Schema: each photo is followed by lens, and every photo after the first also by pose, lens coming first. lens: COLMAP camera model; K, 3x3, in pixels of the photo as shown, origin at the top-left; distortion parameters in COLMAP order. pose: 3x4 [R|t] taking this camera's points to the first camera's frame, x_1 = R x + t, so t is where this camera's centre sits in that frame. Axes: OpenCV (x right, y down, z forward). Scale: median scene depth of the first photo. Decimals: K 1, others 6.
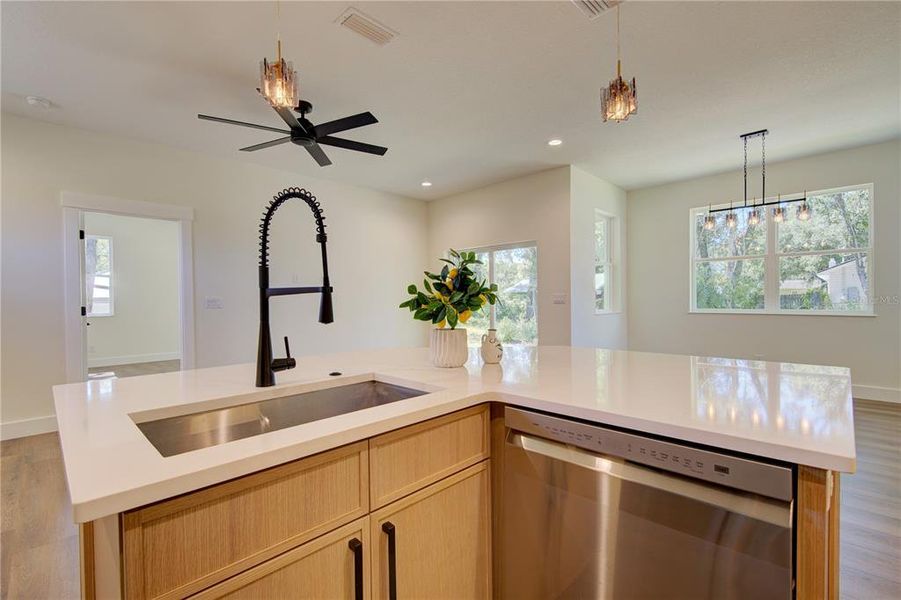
lens RADIAL K [[404.4, 0, 448.1], [0, 404.4, 296.4], [0, 0, 1]] dist [0.005731, -0.002250]
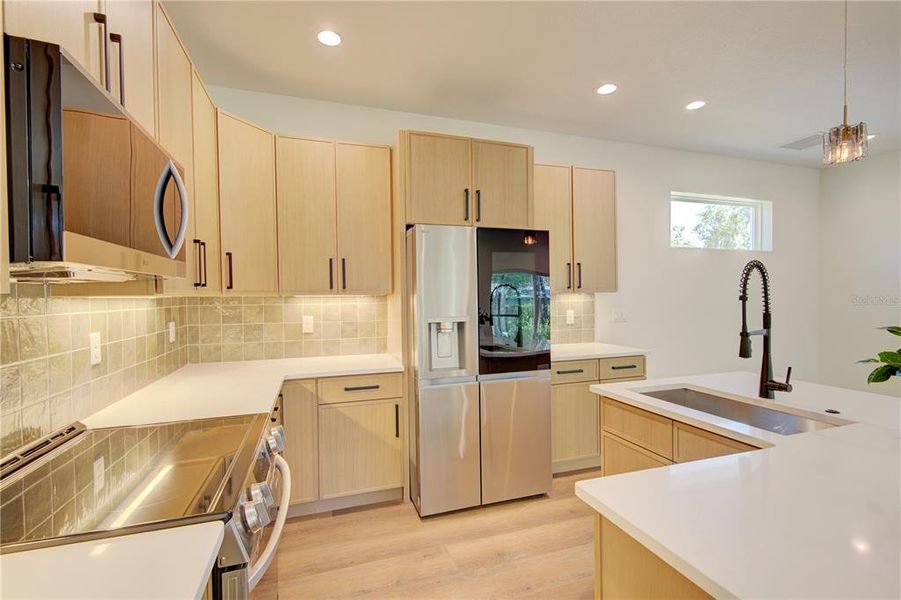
lens RADIAL K [[404.4, 0, 447.3], [0, 404.4, 302.7], [0, 0, 1]] dist [0.005731, -0.002250]
pose [[-0.453462, 0.022101, -0.891002, 1.295251], [0.008791, 0.999755, 0.020325, -0.147055], [0.891232, 0.001383, -0.453545, 0.655368]]
